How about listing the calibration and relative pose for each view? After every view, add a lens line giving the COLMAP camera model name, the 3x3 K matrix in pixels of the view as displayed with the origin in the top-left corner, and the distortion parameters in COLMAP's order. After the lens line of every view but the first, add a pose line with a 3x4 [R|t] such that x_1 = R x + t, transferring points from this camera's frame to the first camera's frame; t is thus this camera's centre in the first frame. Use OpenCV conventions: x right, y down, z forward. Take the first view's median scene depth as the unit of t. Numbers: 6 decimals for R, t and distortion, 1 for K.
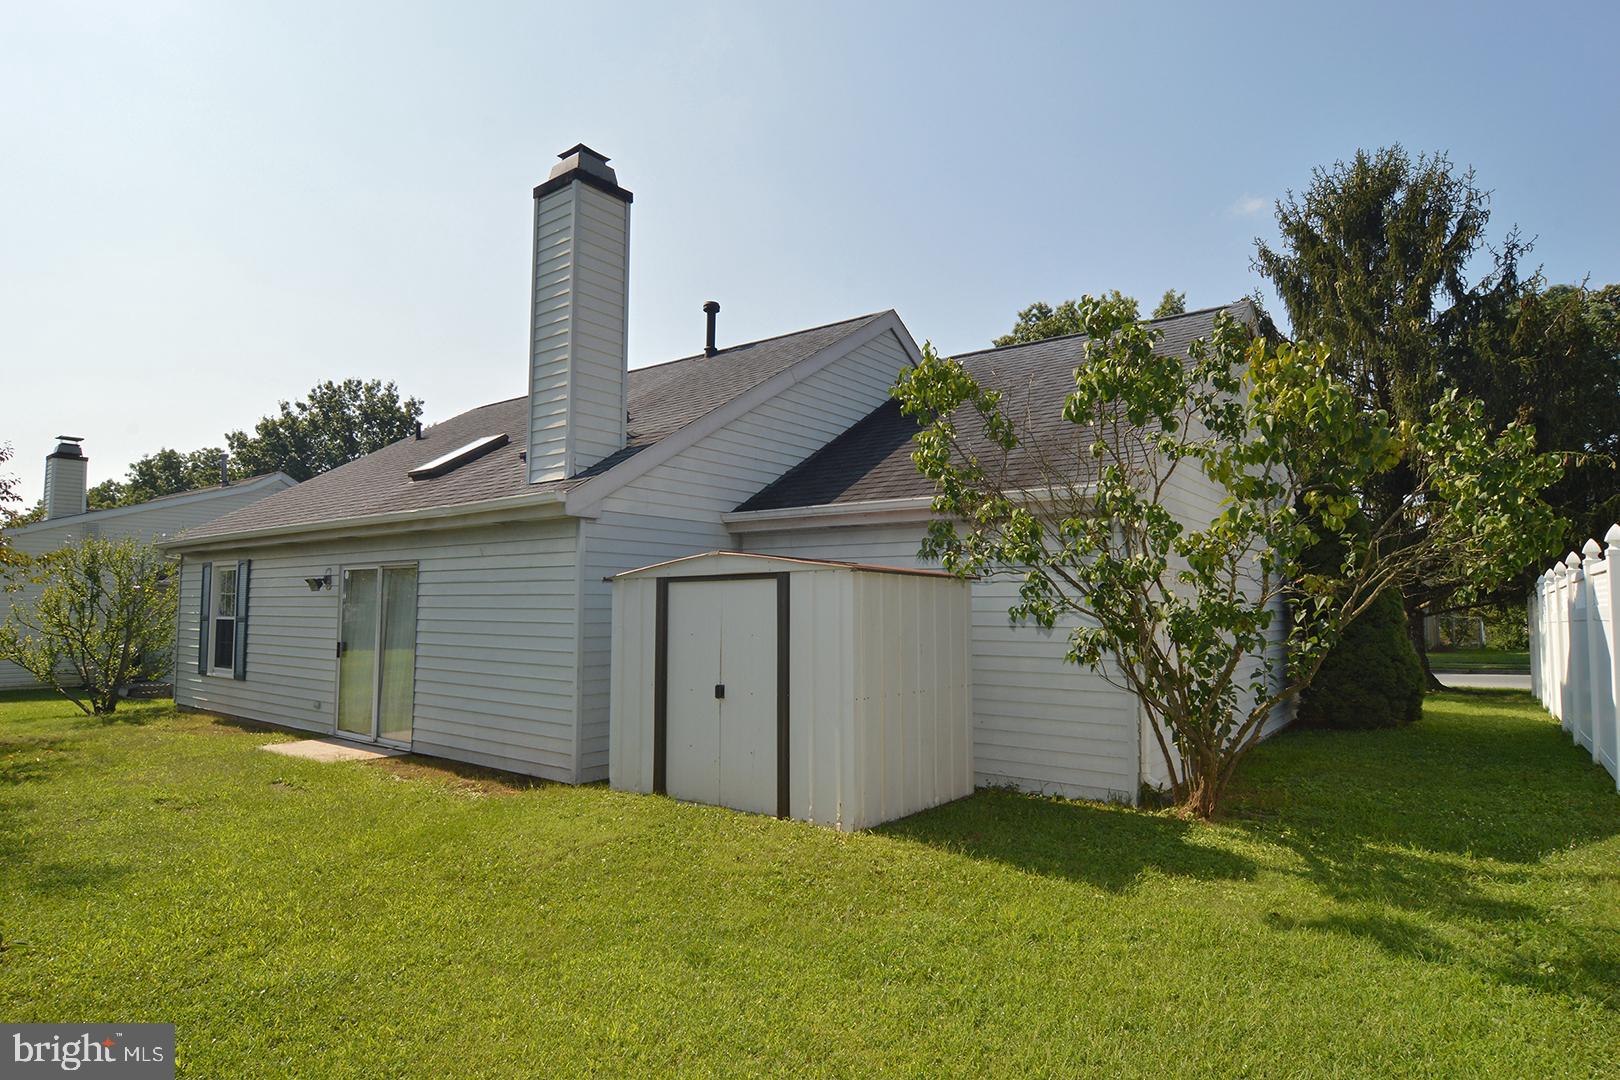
lens RADIAL K [[887.4, 0, 817.0], [0, 887.4, 537.1], [0, 0, 1]] dist [-0.000554, -0.011604]
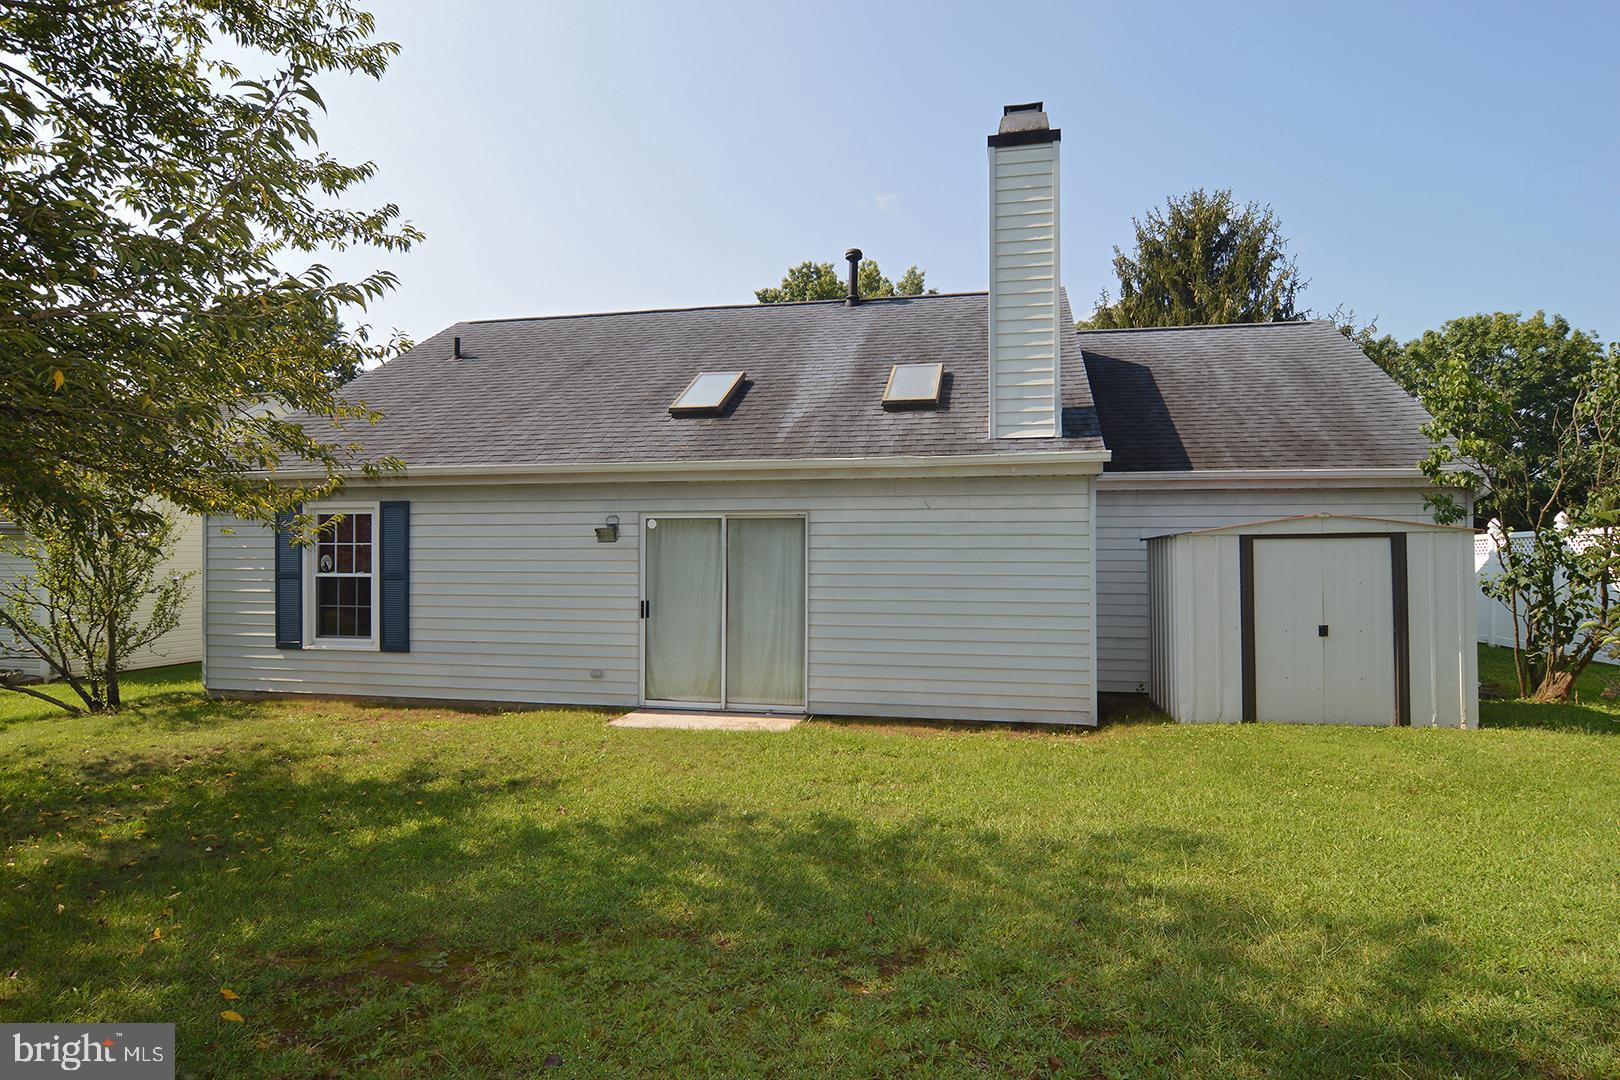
lens RADIAL K [[887.4, 0, 817.0], [0, 887.4, 537.1], [0, 0, 1]] dist [-0.000554, -0.011604]
pose [[0.900941, 0.004181, 0.433921, -0.884756], [-0.031725, 0.997912, 0.056253, 0.001449], [-0.432780, -0.064447, 0.899193, 0.163206]]
